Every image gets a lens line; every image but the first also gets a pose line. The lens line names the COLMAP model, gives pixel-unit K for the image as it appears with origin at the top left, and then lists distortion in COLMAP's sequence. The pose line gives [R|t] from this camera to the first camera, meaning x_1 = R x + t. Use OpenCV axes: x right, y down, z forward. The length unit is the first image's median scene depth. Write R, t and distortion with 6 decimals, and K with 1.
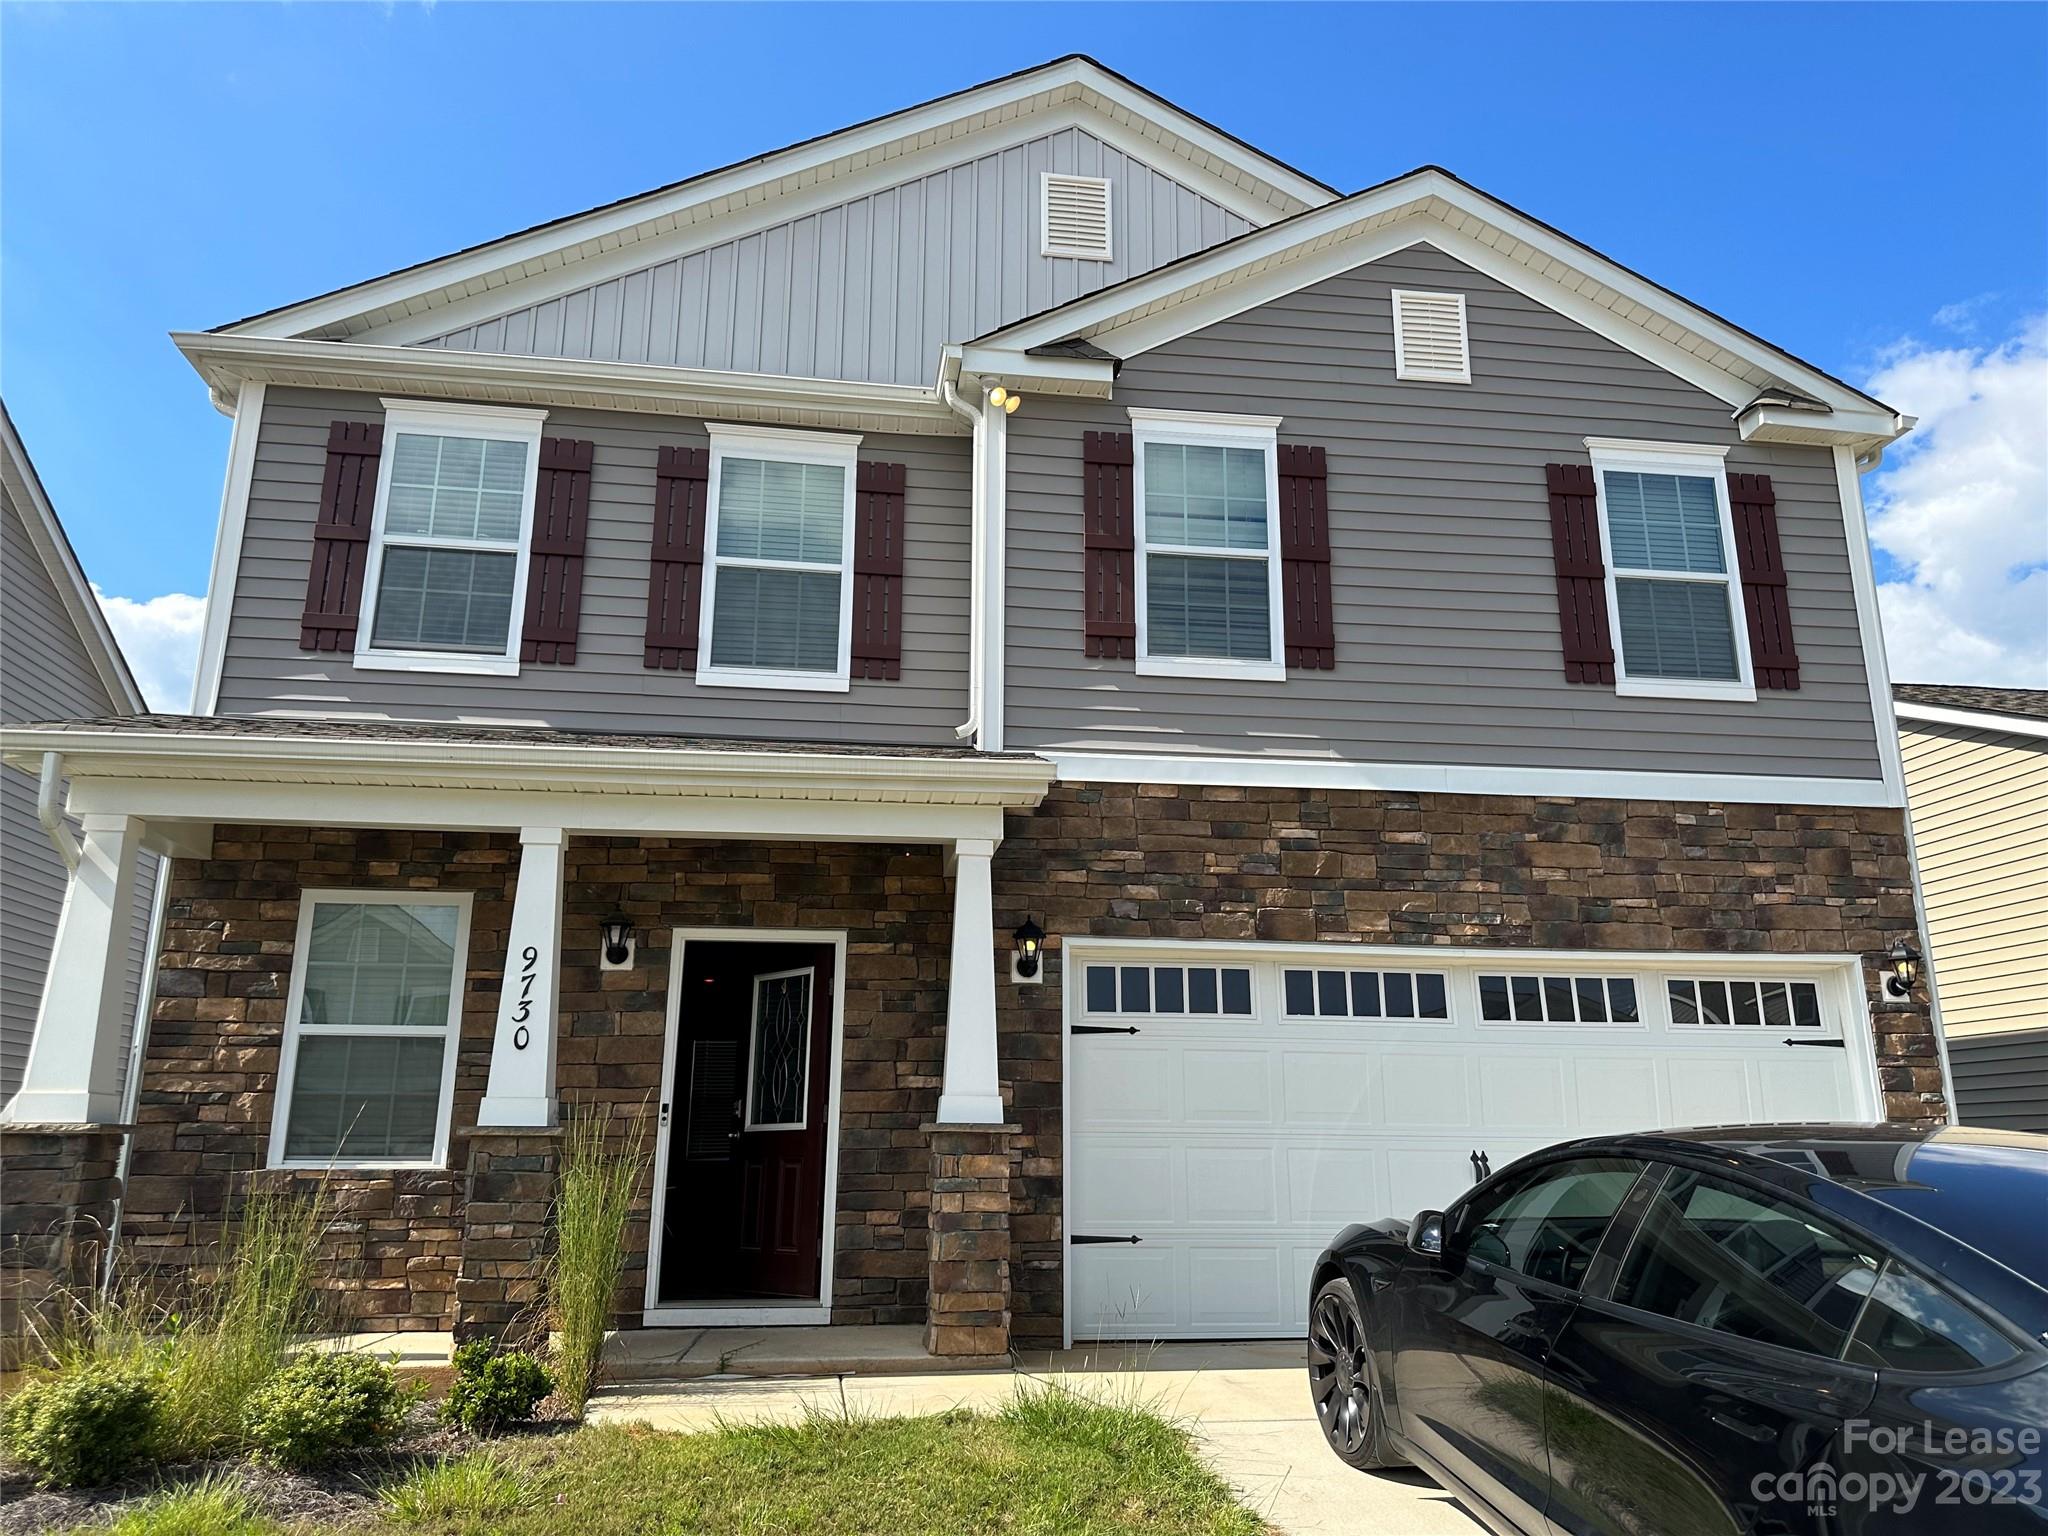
lens RADIAL K [[1431.4, 0, 1067.9], [0, 1431.4, 772.8], [0, 0, 1]] dist [0.122117, -0.190290]
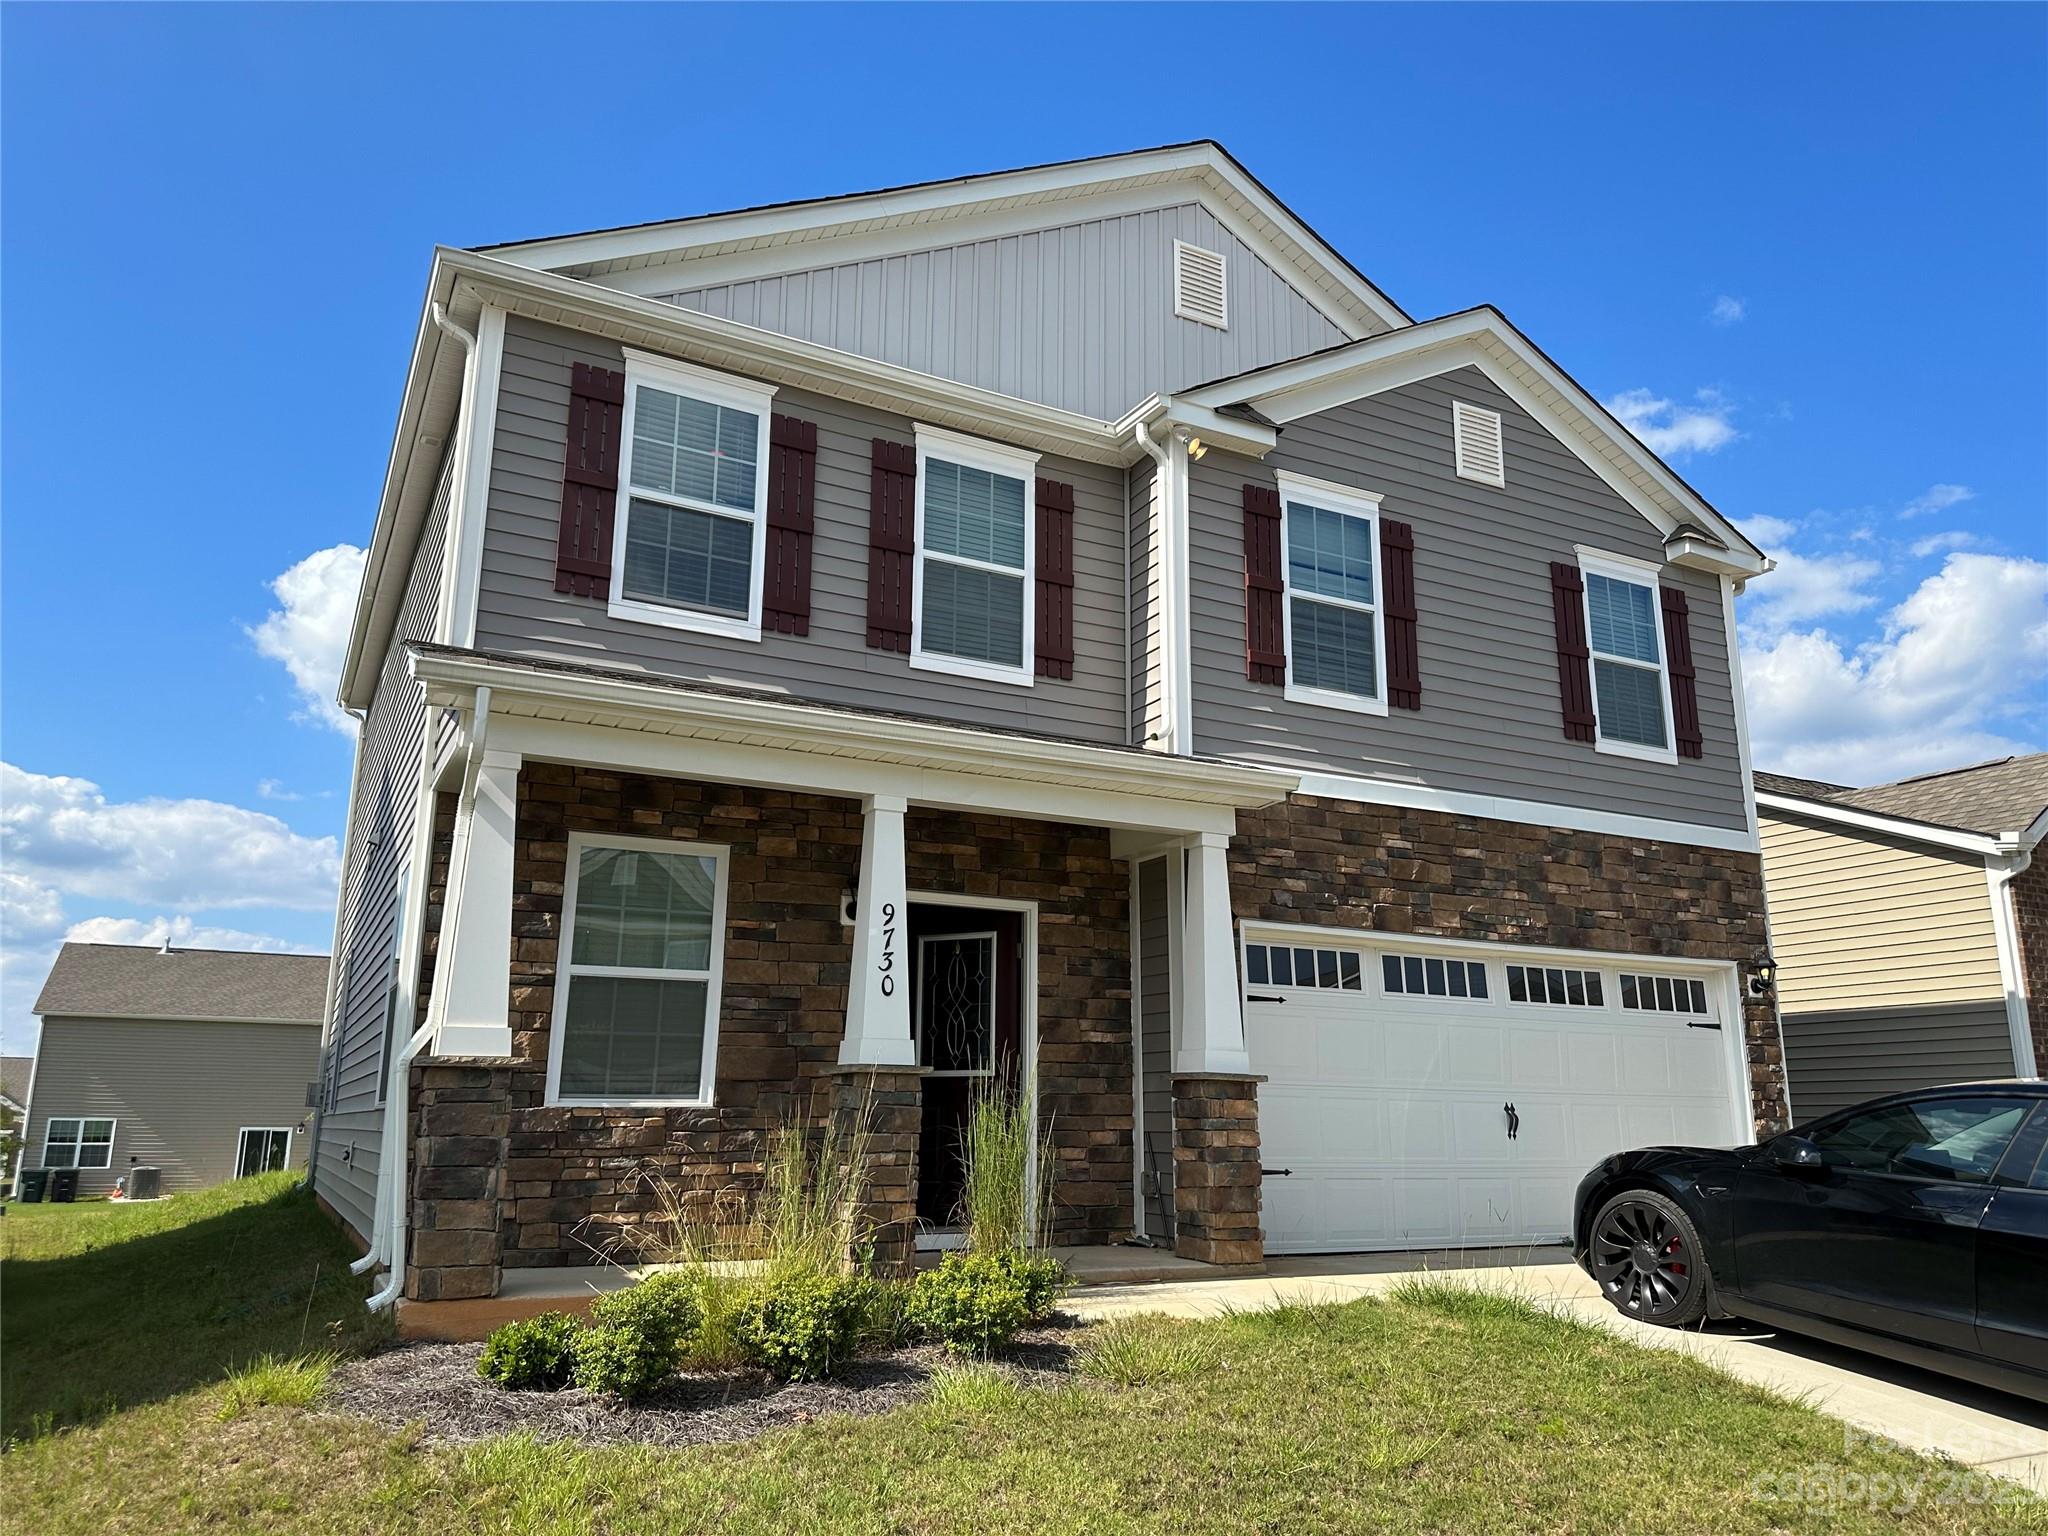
lens RADIAL K [[1438.5, 0, 1028.4], [0, 1438.5, 775.7], [0, 0, 1]] dist [0.134680, -0.182885]
pose [[0.939776, 0.083784, 0.331362, -0.537054], [-0.091169, 0.995812, 0.006775, 0.004869], [-0.329407, -0.036577, 0.943479, -0.054813]]
